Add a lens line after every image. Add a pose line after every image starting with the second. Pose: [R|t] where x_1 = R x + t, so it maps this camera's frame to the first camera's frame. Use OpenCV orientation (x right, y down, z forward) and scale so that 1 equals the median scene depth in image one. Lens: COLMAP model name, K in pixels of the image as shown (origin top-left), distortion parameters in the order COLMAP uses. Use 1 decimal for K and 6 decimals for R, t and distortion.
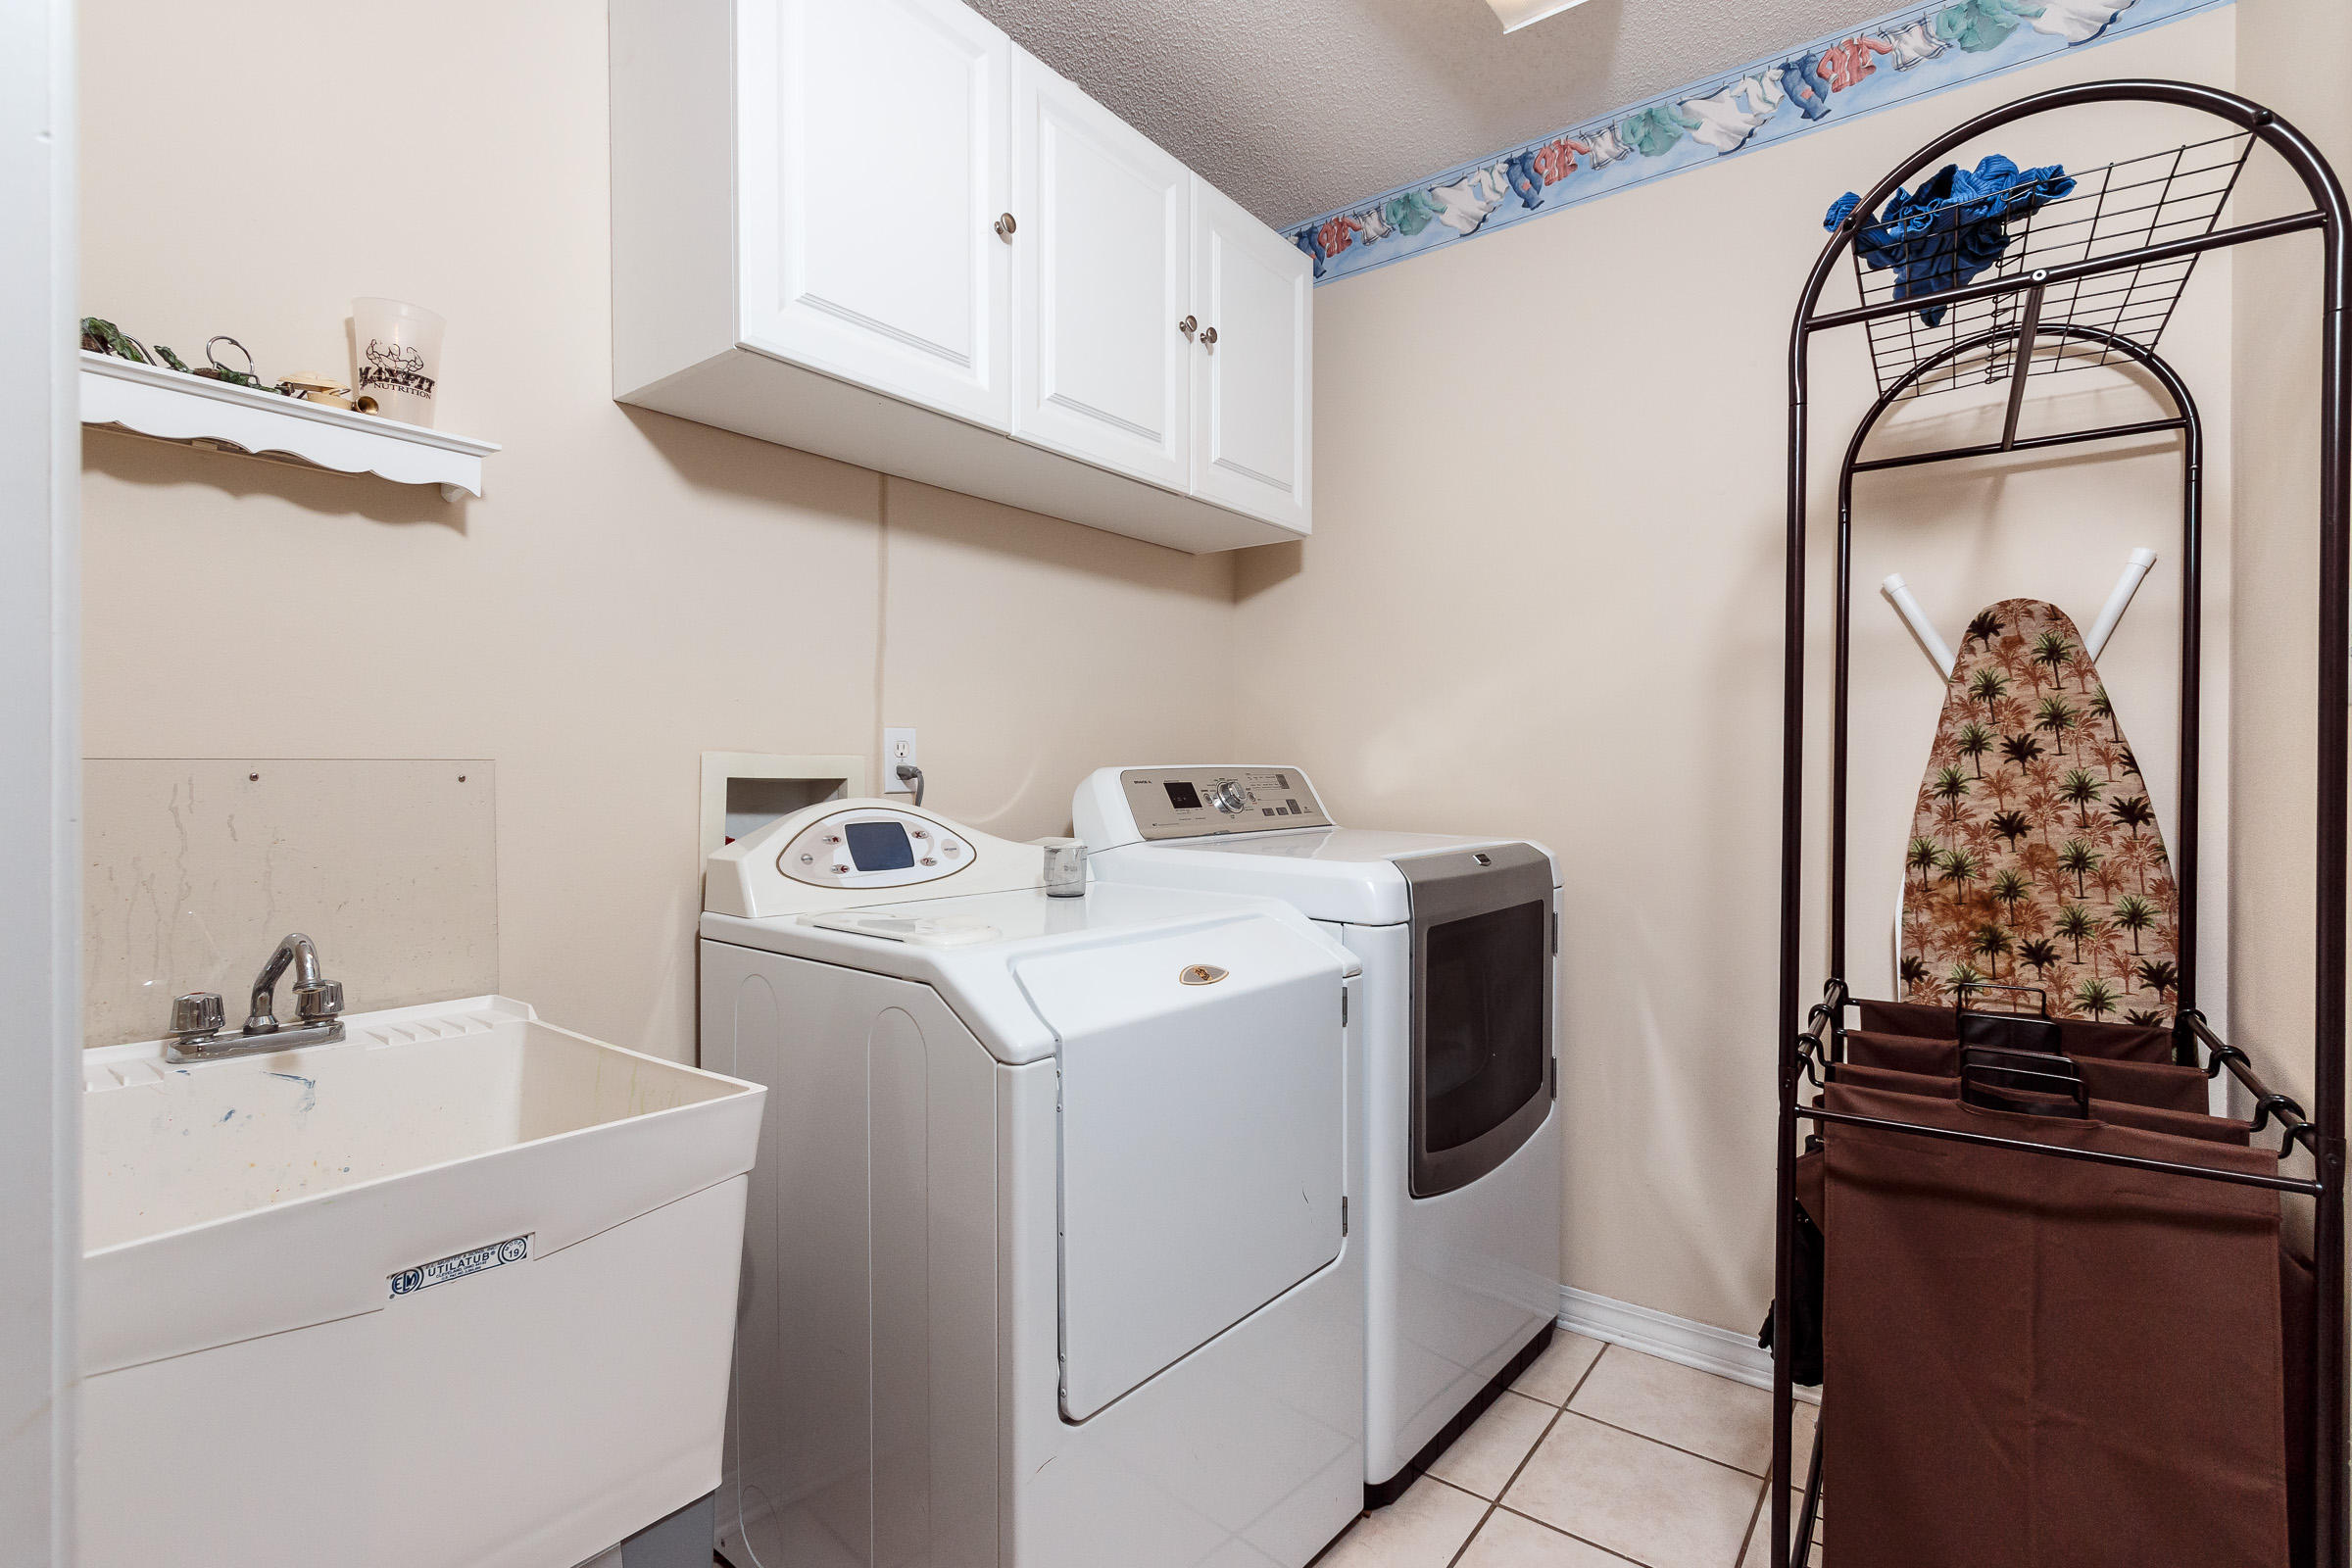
lens RADIAL K [[1089.1, 0, 1171.9], [0, 1089.1, 784.0], [0, 0, 1]] dist [0.014684, -0.004233]
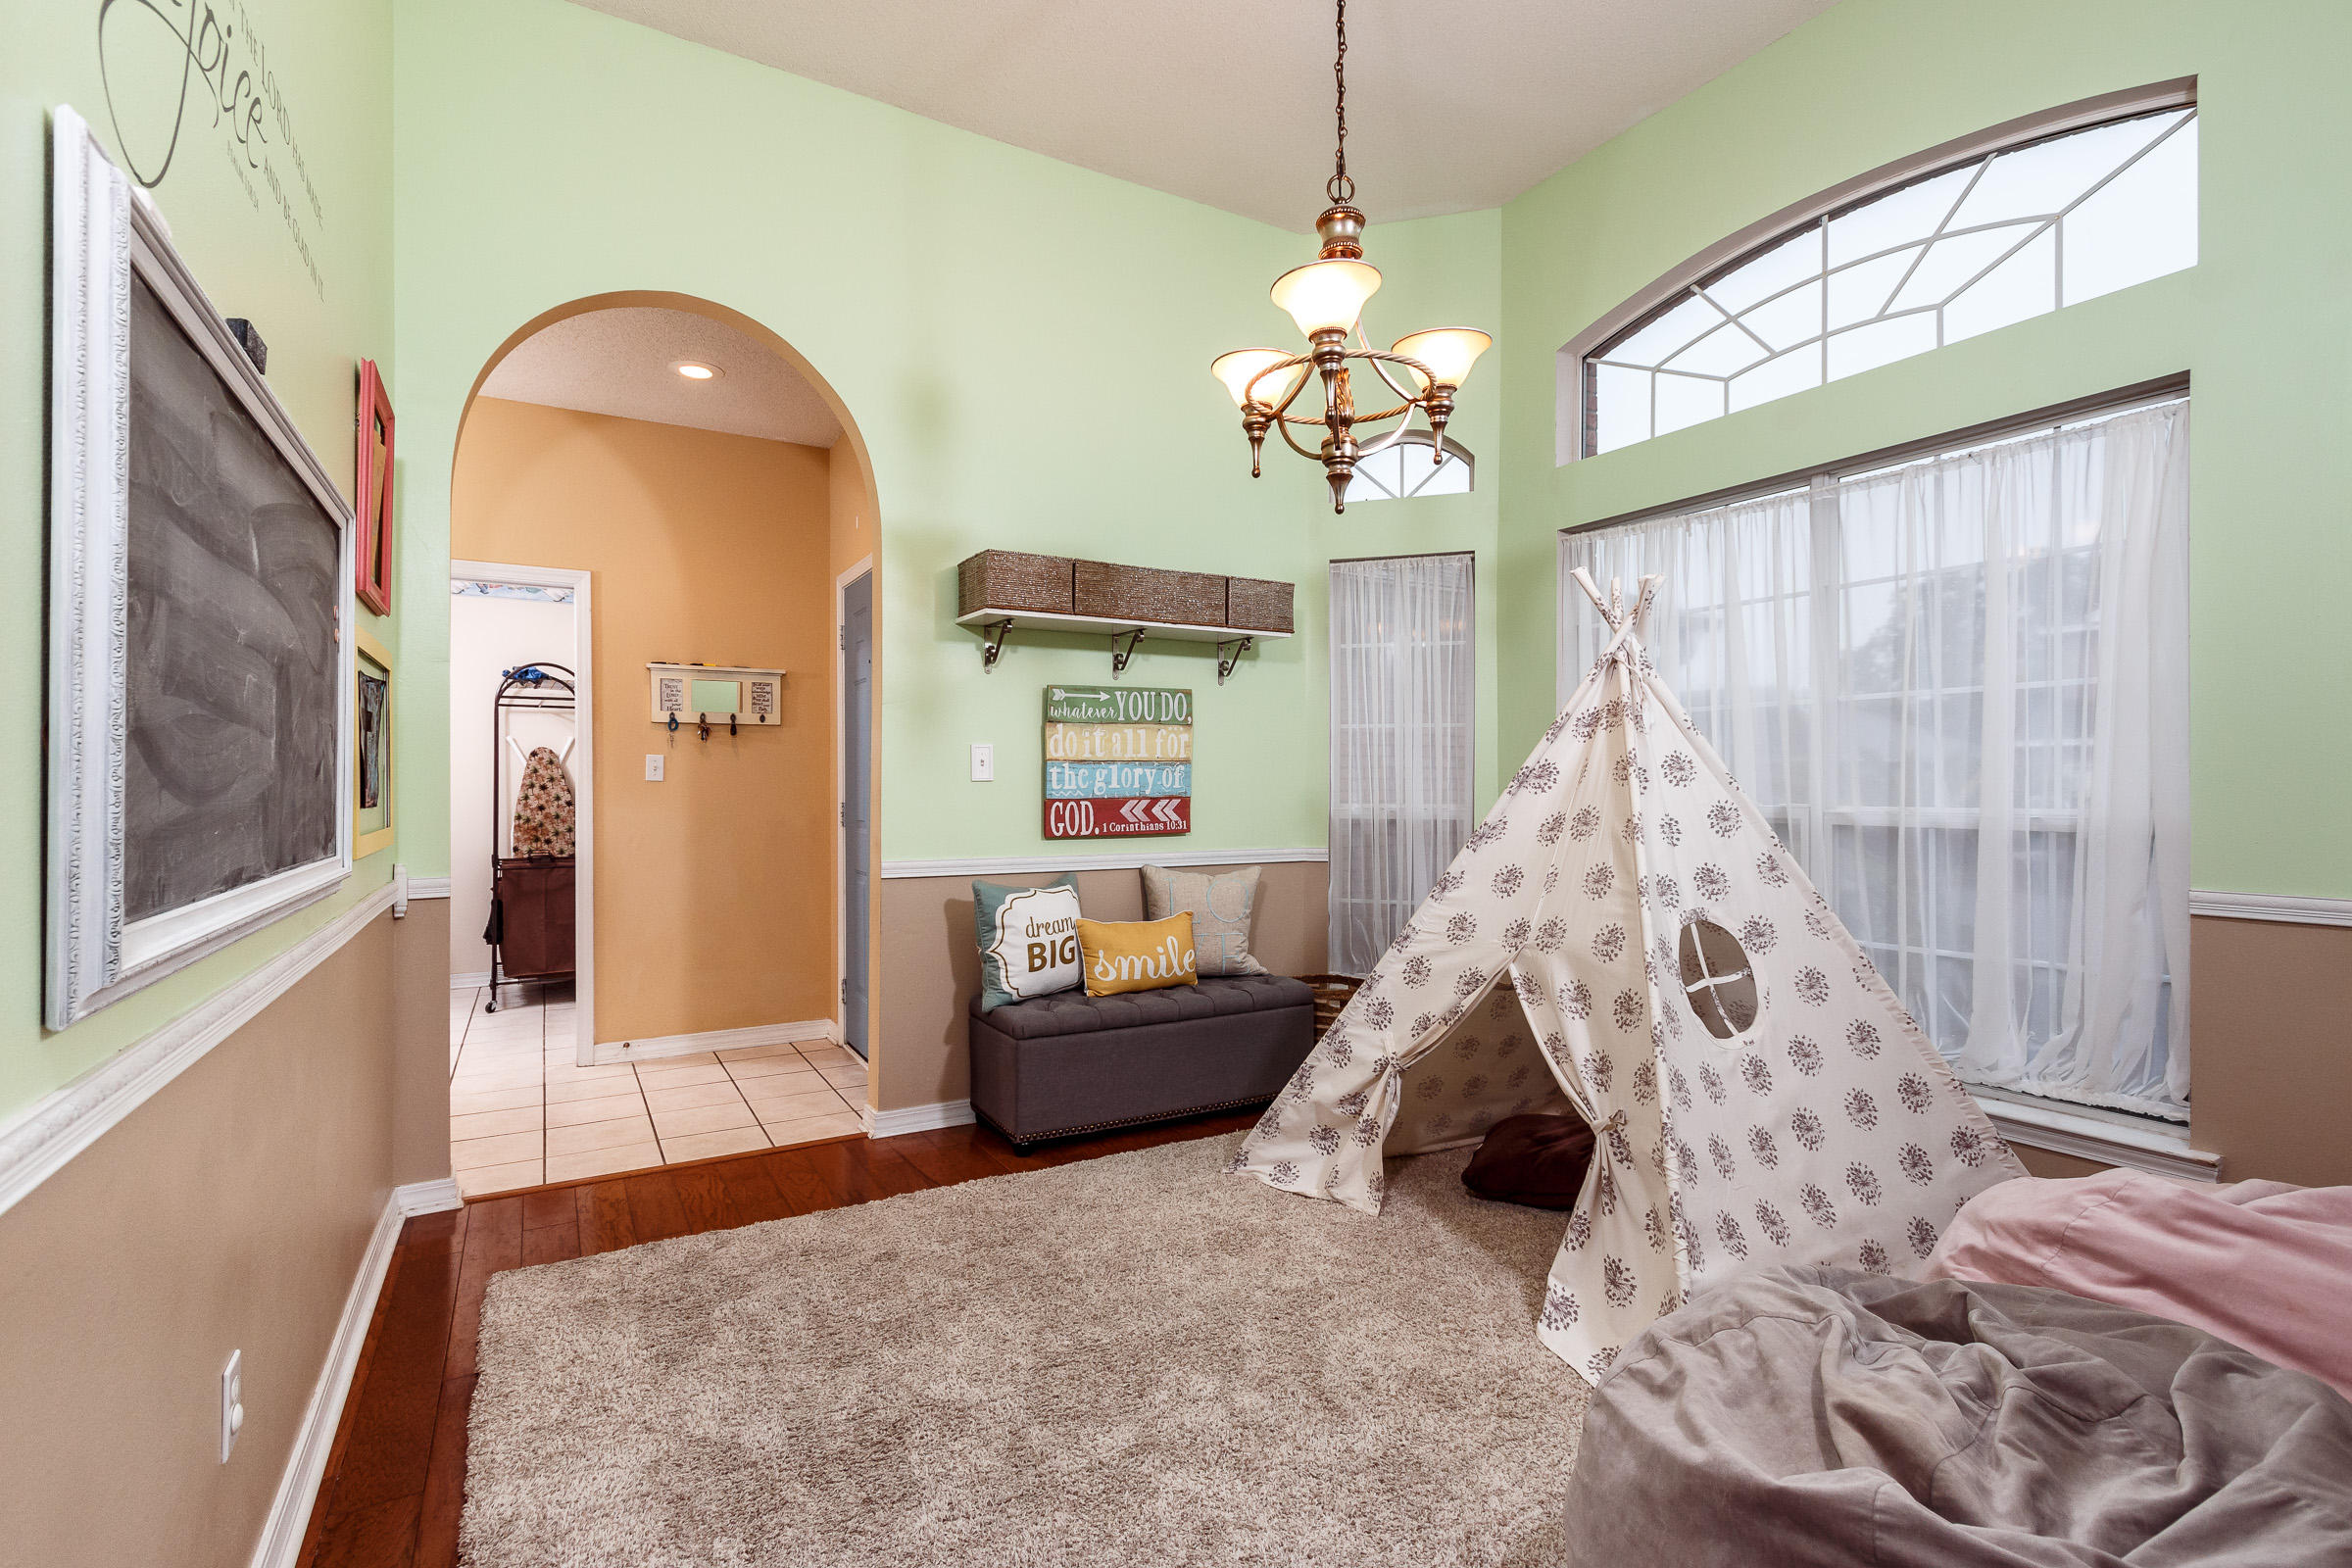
lens RADIAL K [[1089.1, 0, 1168.4], [0, 1089.1, 780.3], [0, 0, 1]] dist [0.014684, -0.004233]
pose [[0.377249, -0.000612, 0.926112, -1.860315], [0.009738, 0.999947, -0.003306, -0.022547], [-0.926061, 0.010266, 0.377235, -2.360545]]
